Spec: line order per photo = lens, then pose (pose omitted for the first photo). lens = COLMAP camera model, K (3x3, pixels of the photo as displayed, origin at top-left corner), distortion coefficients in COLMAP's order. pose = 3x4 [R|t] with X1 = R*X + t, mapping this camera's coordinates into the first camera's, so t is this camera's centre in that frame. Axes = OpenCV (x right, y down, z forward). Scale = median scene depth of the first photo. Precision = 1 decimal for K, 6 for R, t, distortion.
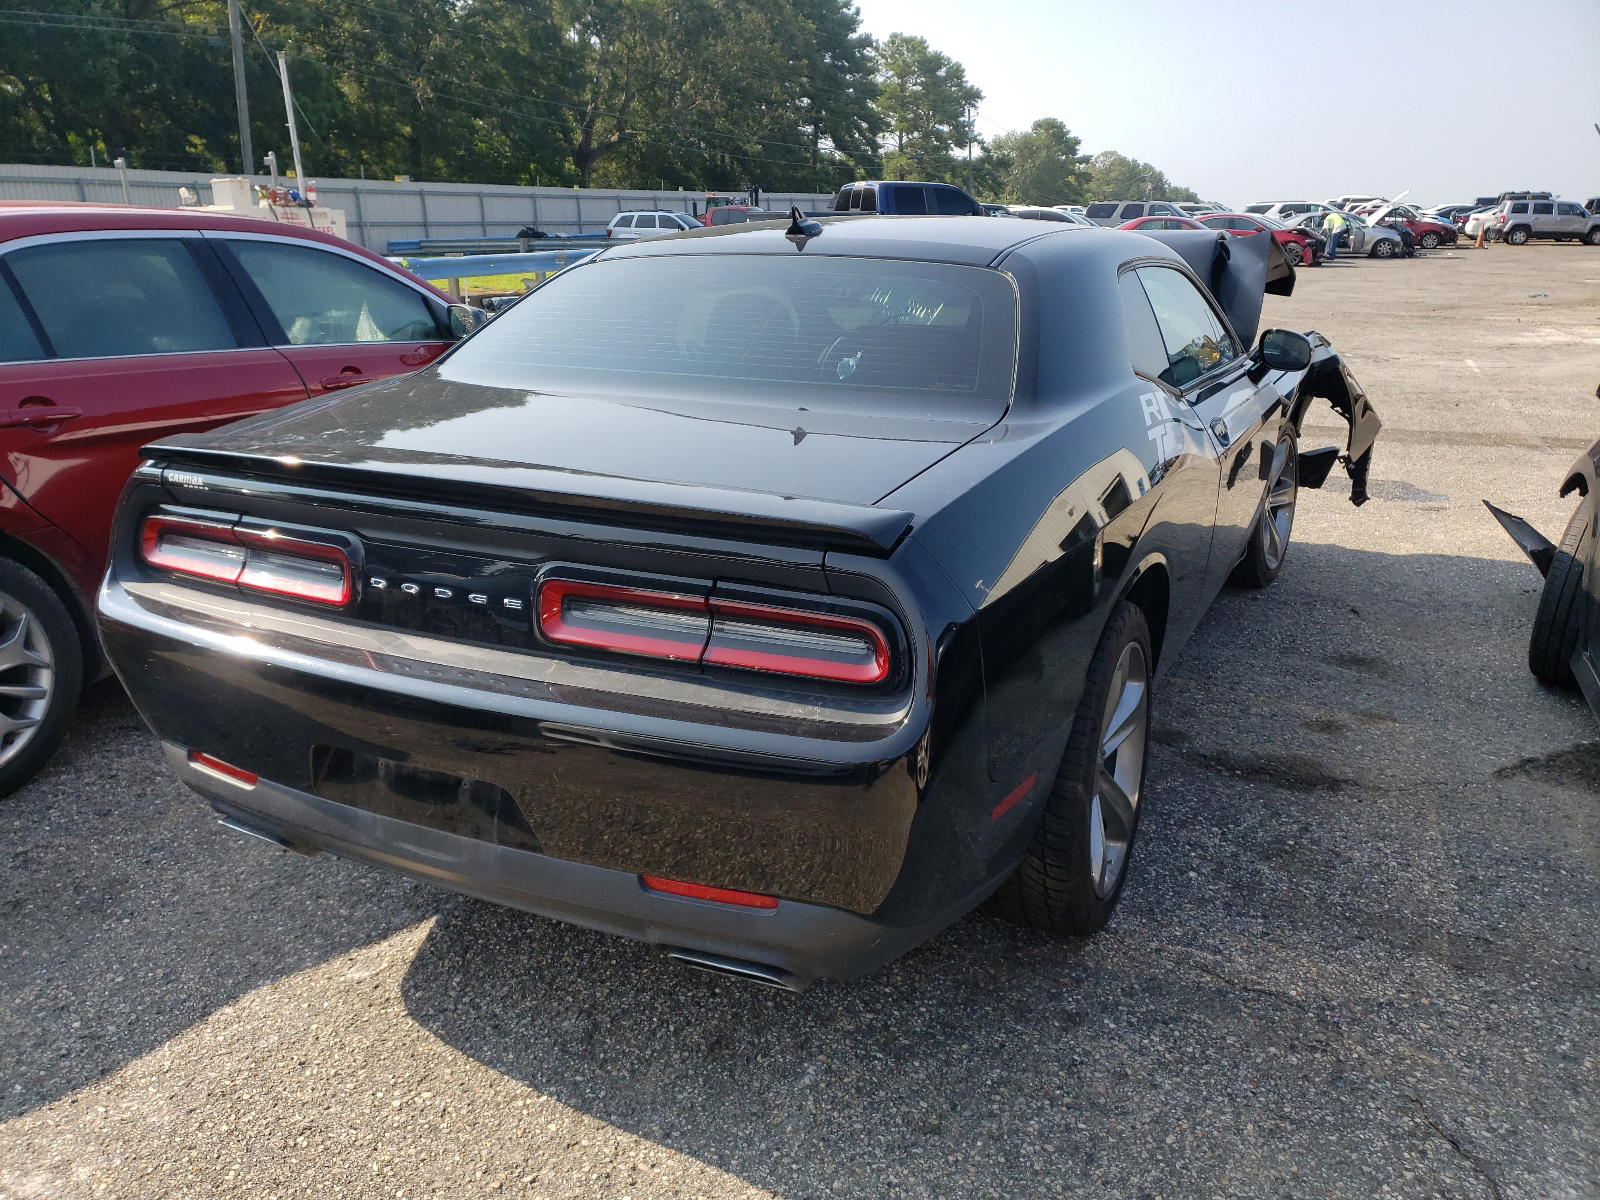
lens RADIAL K [[1210.7, 0, 800.0], [0, 1210.7, 600.0], [0, 0, 1]] dist [0.004625, -0.001233]
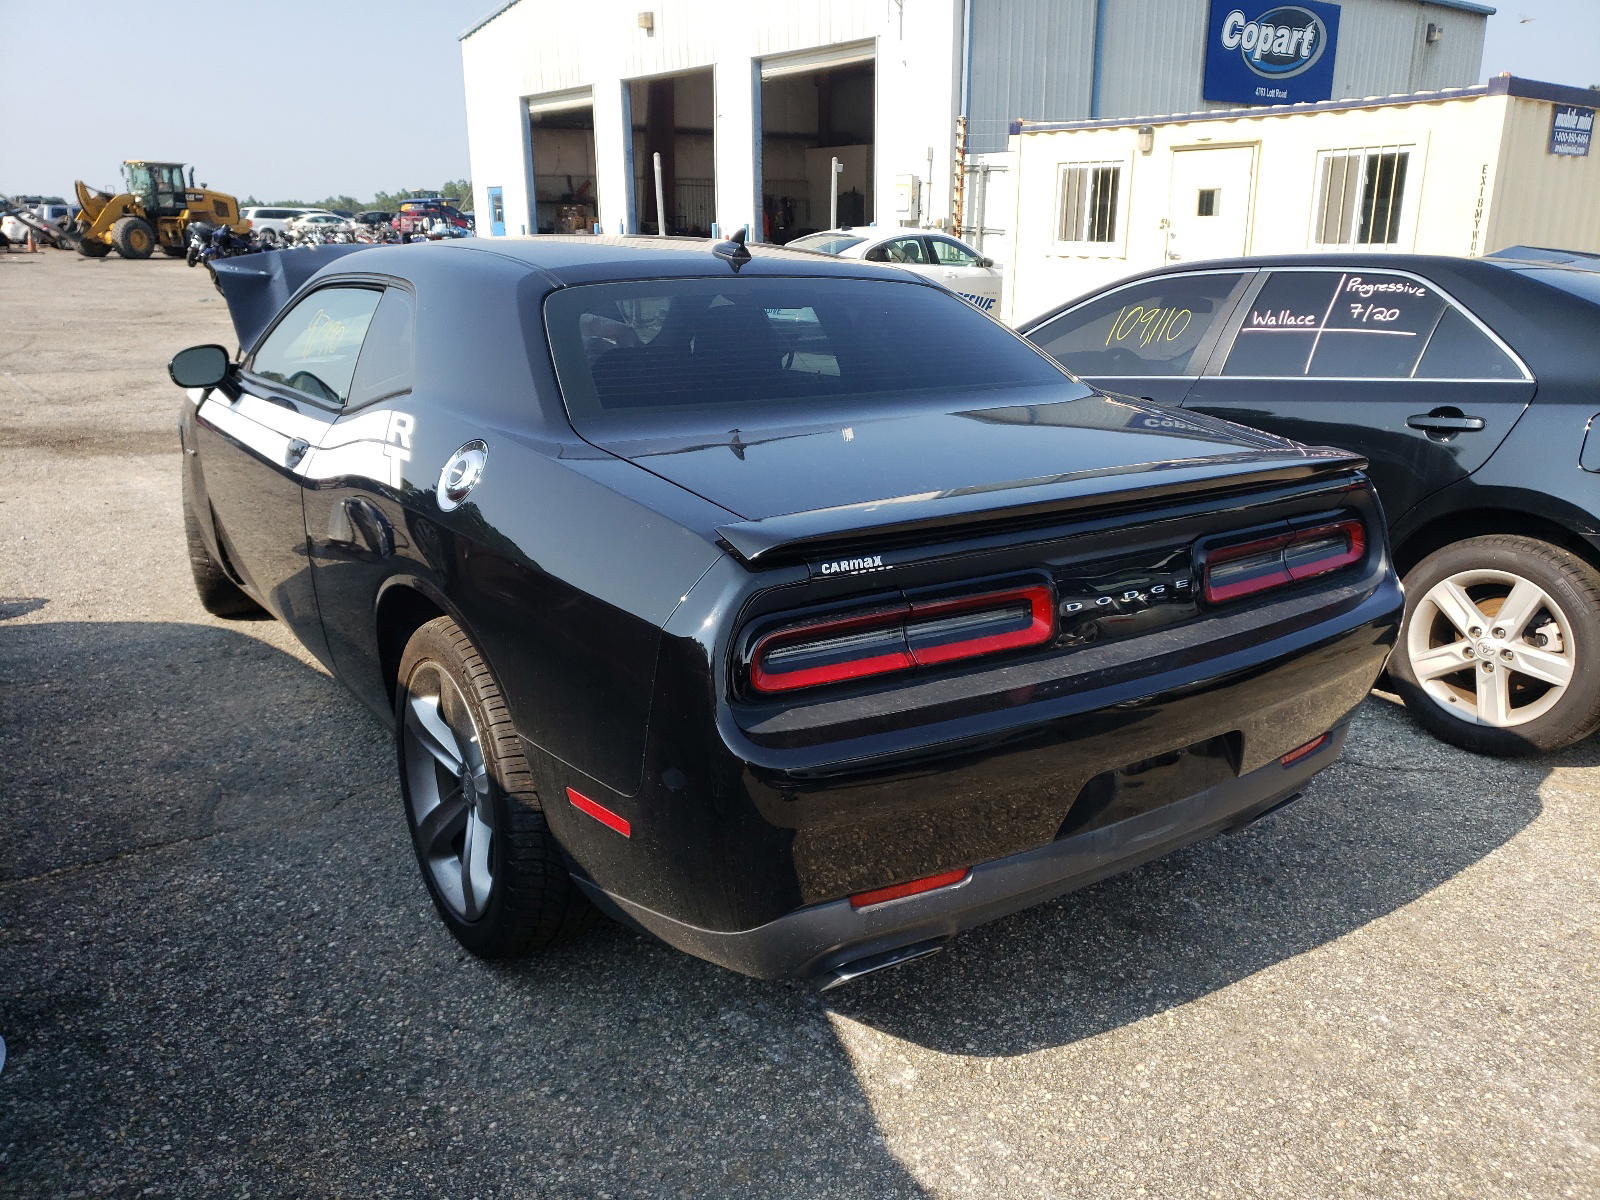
lens RADIAL K [[1210.7, 0, 800.0], [0, 1210.7, 600.0], [0, 0, 1]] dist [0.004625, -0.001233]
pose [[0.524890, -0.245313, 0.815053, -1.177987], [0.261360, 0.957759, 0.119950, -0.185936], [-0.810050, 0.150062, 0.566833, 0.541733]]
